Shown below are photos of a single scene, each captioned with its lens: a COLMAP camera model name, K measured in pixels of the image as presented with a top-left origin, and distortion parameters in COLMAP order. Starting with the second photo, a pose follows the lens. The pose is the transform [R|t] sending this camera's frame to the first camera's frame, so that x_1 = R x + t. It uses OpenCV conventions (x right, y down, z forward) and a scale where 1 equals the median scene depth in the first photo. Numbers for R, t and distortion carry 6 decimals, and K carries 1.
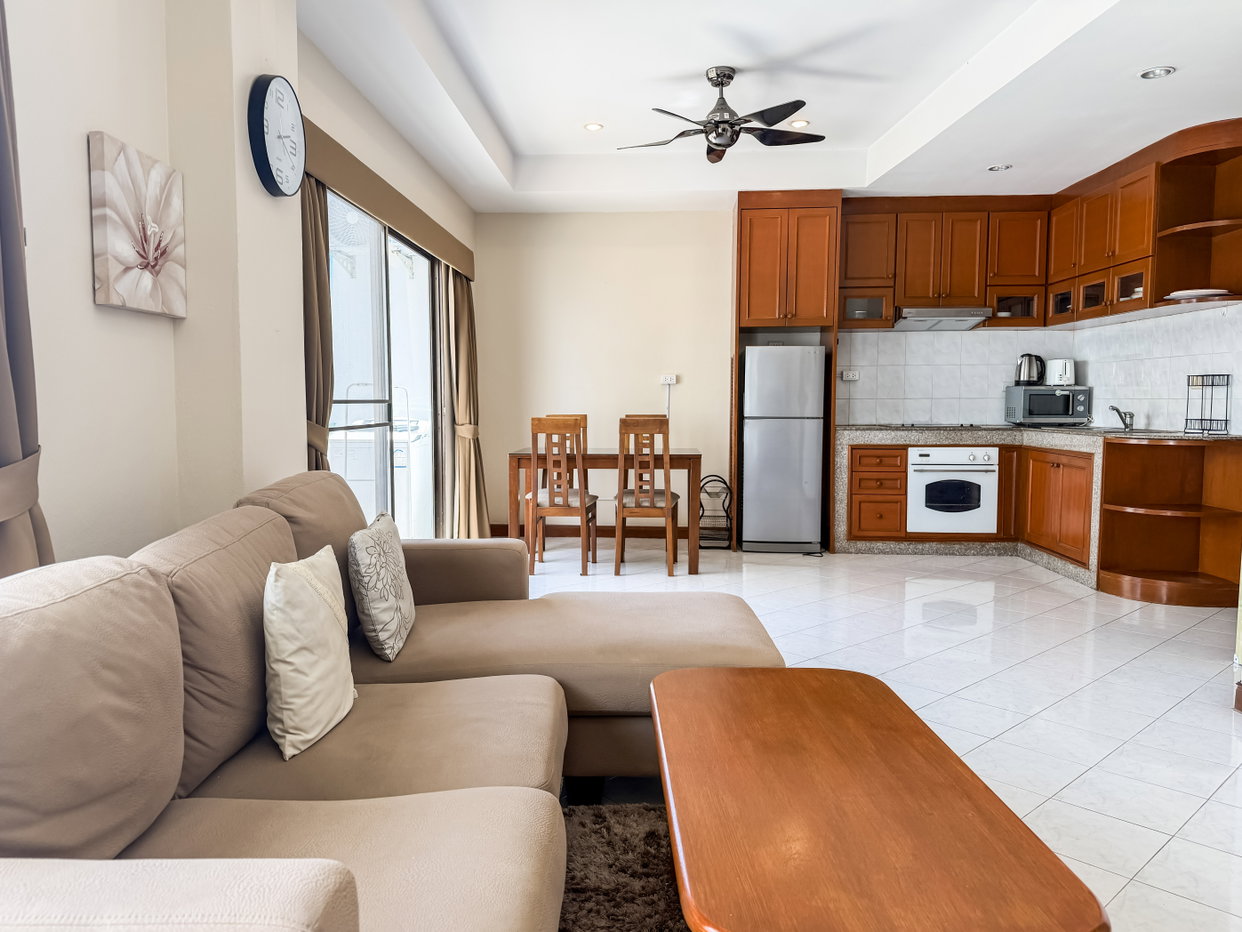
lens RADIAL K [[902.3, 0, 617.8], [0, 902.3, 470.4], [0, 0, 1]] dist [0.140054, -0.250380]
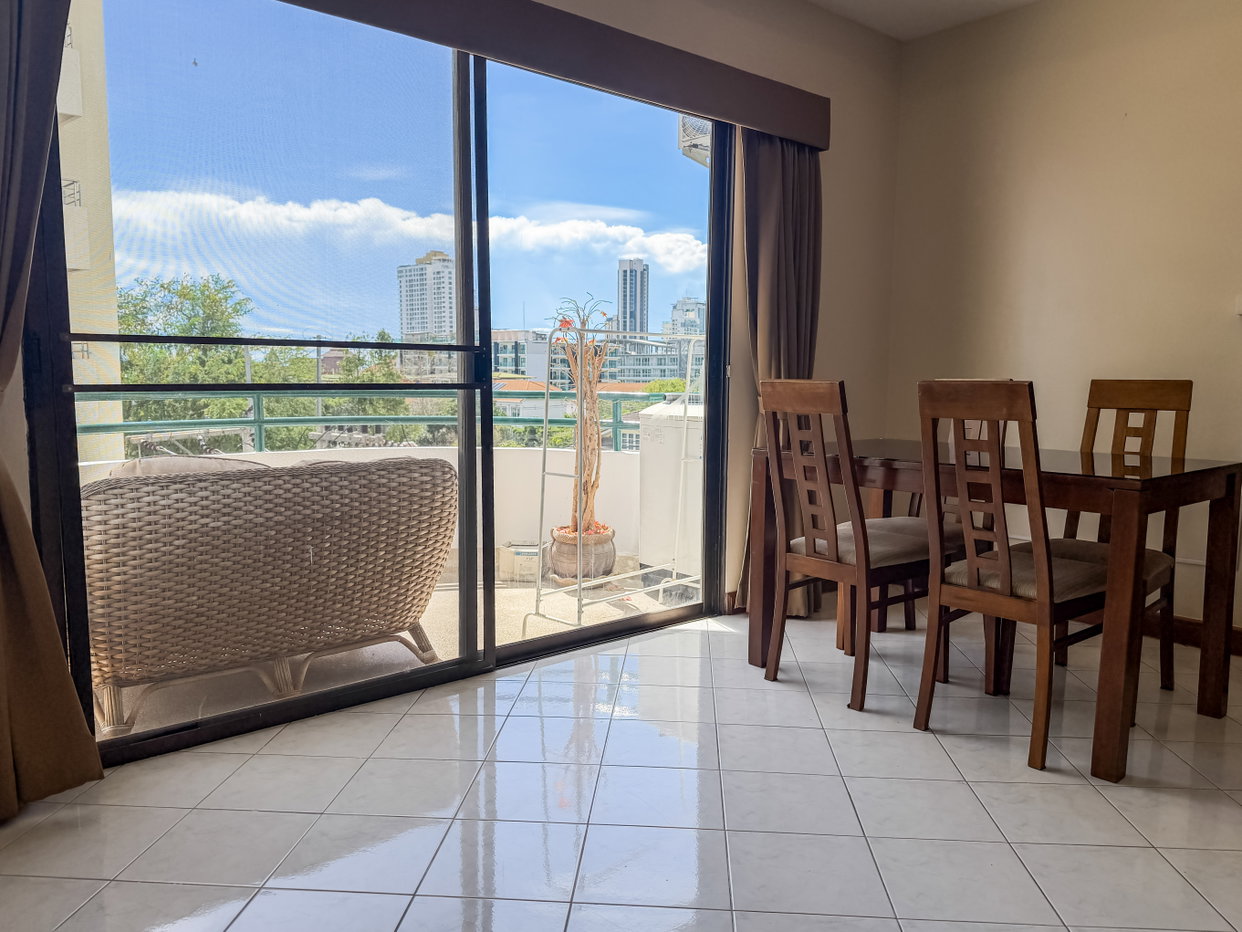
lens RADIAL K [[902.3, 0, 617.8], [0, 902.3, 470.4], [0, 0, 1]] dist [0.140054, -0.250380]
pose [[0.683933, 0.076691, -0.725502, 0.192511], [-0.061133, 0.996986, 0.047758, -0.022828], [0.726979, 0.011689, 0.686561, 0.498286]]
